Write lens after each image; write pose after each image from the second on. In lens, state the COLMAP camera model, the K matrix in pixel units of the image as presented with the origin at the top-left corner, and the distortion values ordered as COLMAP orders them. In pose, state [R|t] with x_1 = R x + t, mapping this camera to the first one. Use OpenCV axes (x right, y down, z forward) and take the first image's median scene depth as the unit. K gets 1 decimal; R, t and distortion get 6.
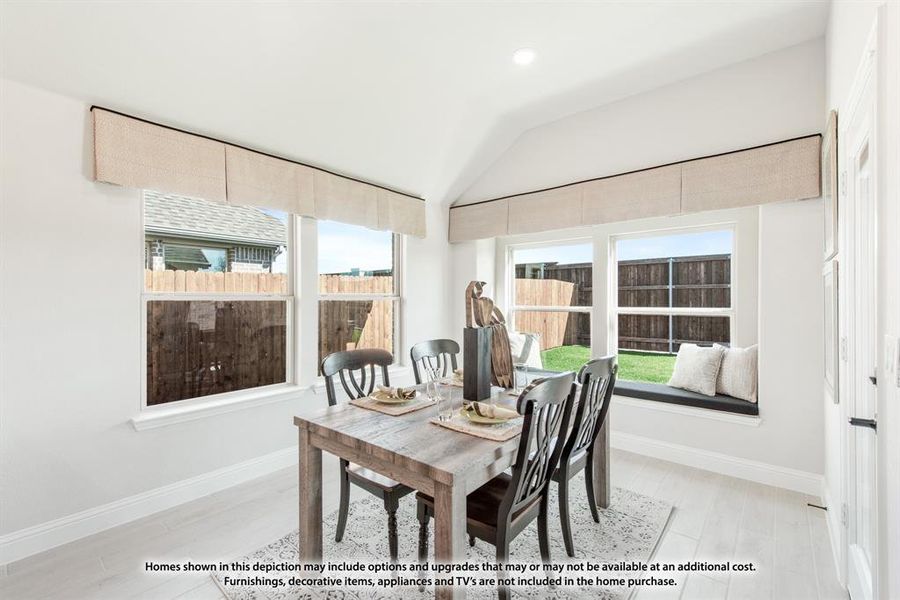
lens RADIAL K [[389.7, 0, 450.0], [0, 389.7, 300.0], [0, 0, 1]] dist [0.000748, 0.000043]
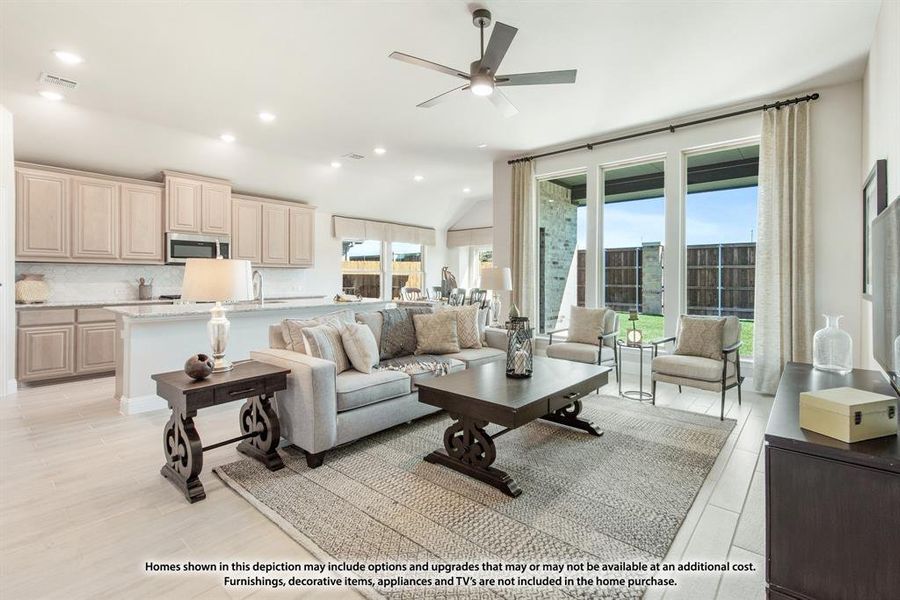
lens RADIAL K [[403.6, 0, 502.2], [0, 403.6, 273.2], [0, 0, 1]] dist [0.021412, 0.000145]
pose [[0.998601, 0.003562, 0.052749, 0.257524], [-0.002734, 0.999872, -0.015750, 0.043883], [-0.052798, 0.015584, 0.998484, -1.754929]]
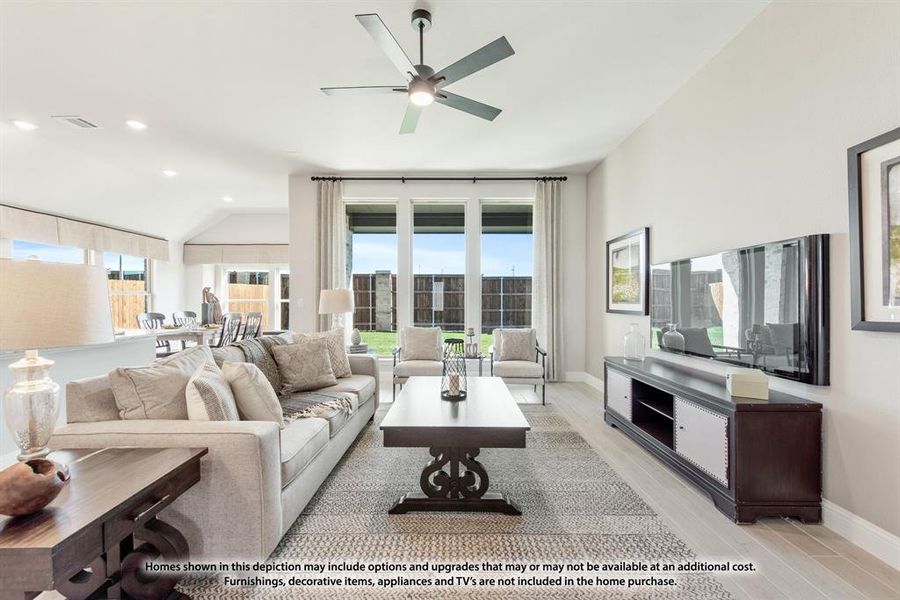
lens RADIAL K [[353.0, 0, 450.0], [0, 353.0, 300.0], [0, 0, 1]] dist [0.013136, -0.000134]
pose [[0.763433, 0.001174, 0.645886, -0.173017], [0.003423, 0.999977, -0.005864, 0.045521], [-0.645878, 0.006688, 0.763411, -1.454999]]
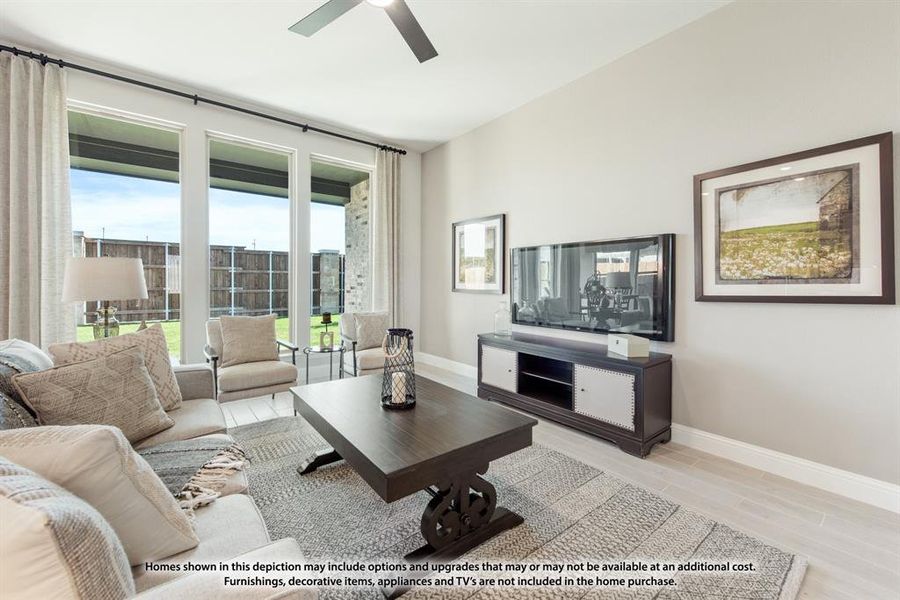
lens RADIAL K [[363.4, 0, 448.2], [0, 363.4, 281.9], [0, 0, 1]] dist [0.028840, -0.000078]
pose [[0.199530, -0.001396, 0.979891, -0.255339], [-0.001464, 0.999997, 0.001722, 0.046001], [-0.979891, -0.001778, 0.199528, -1.068985]]
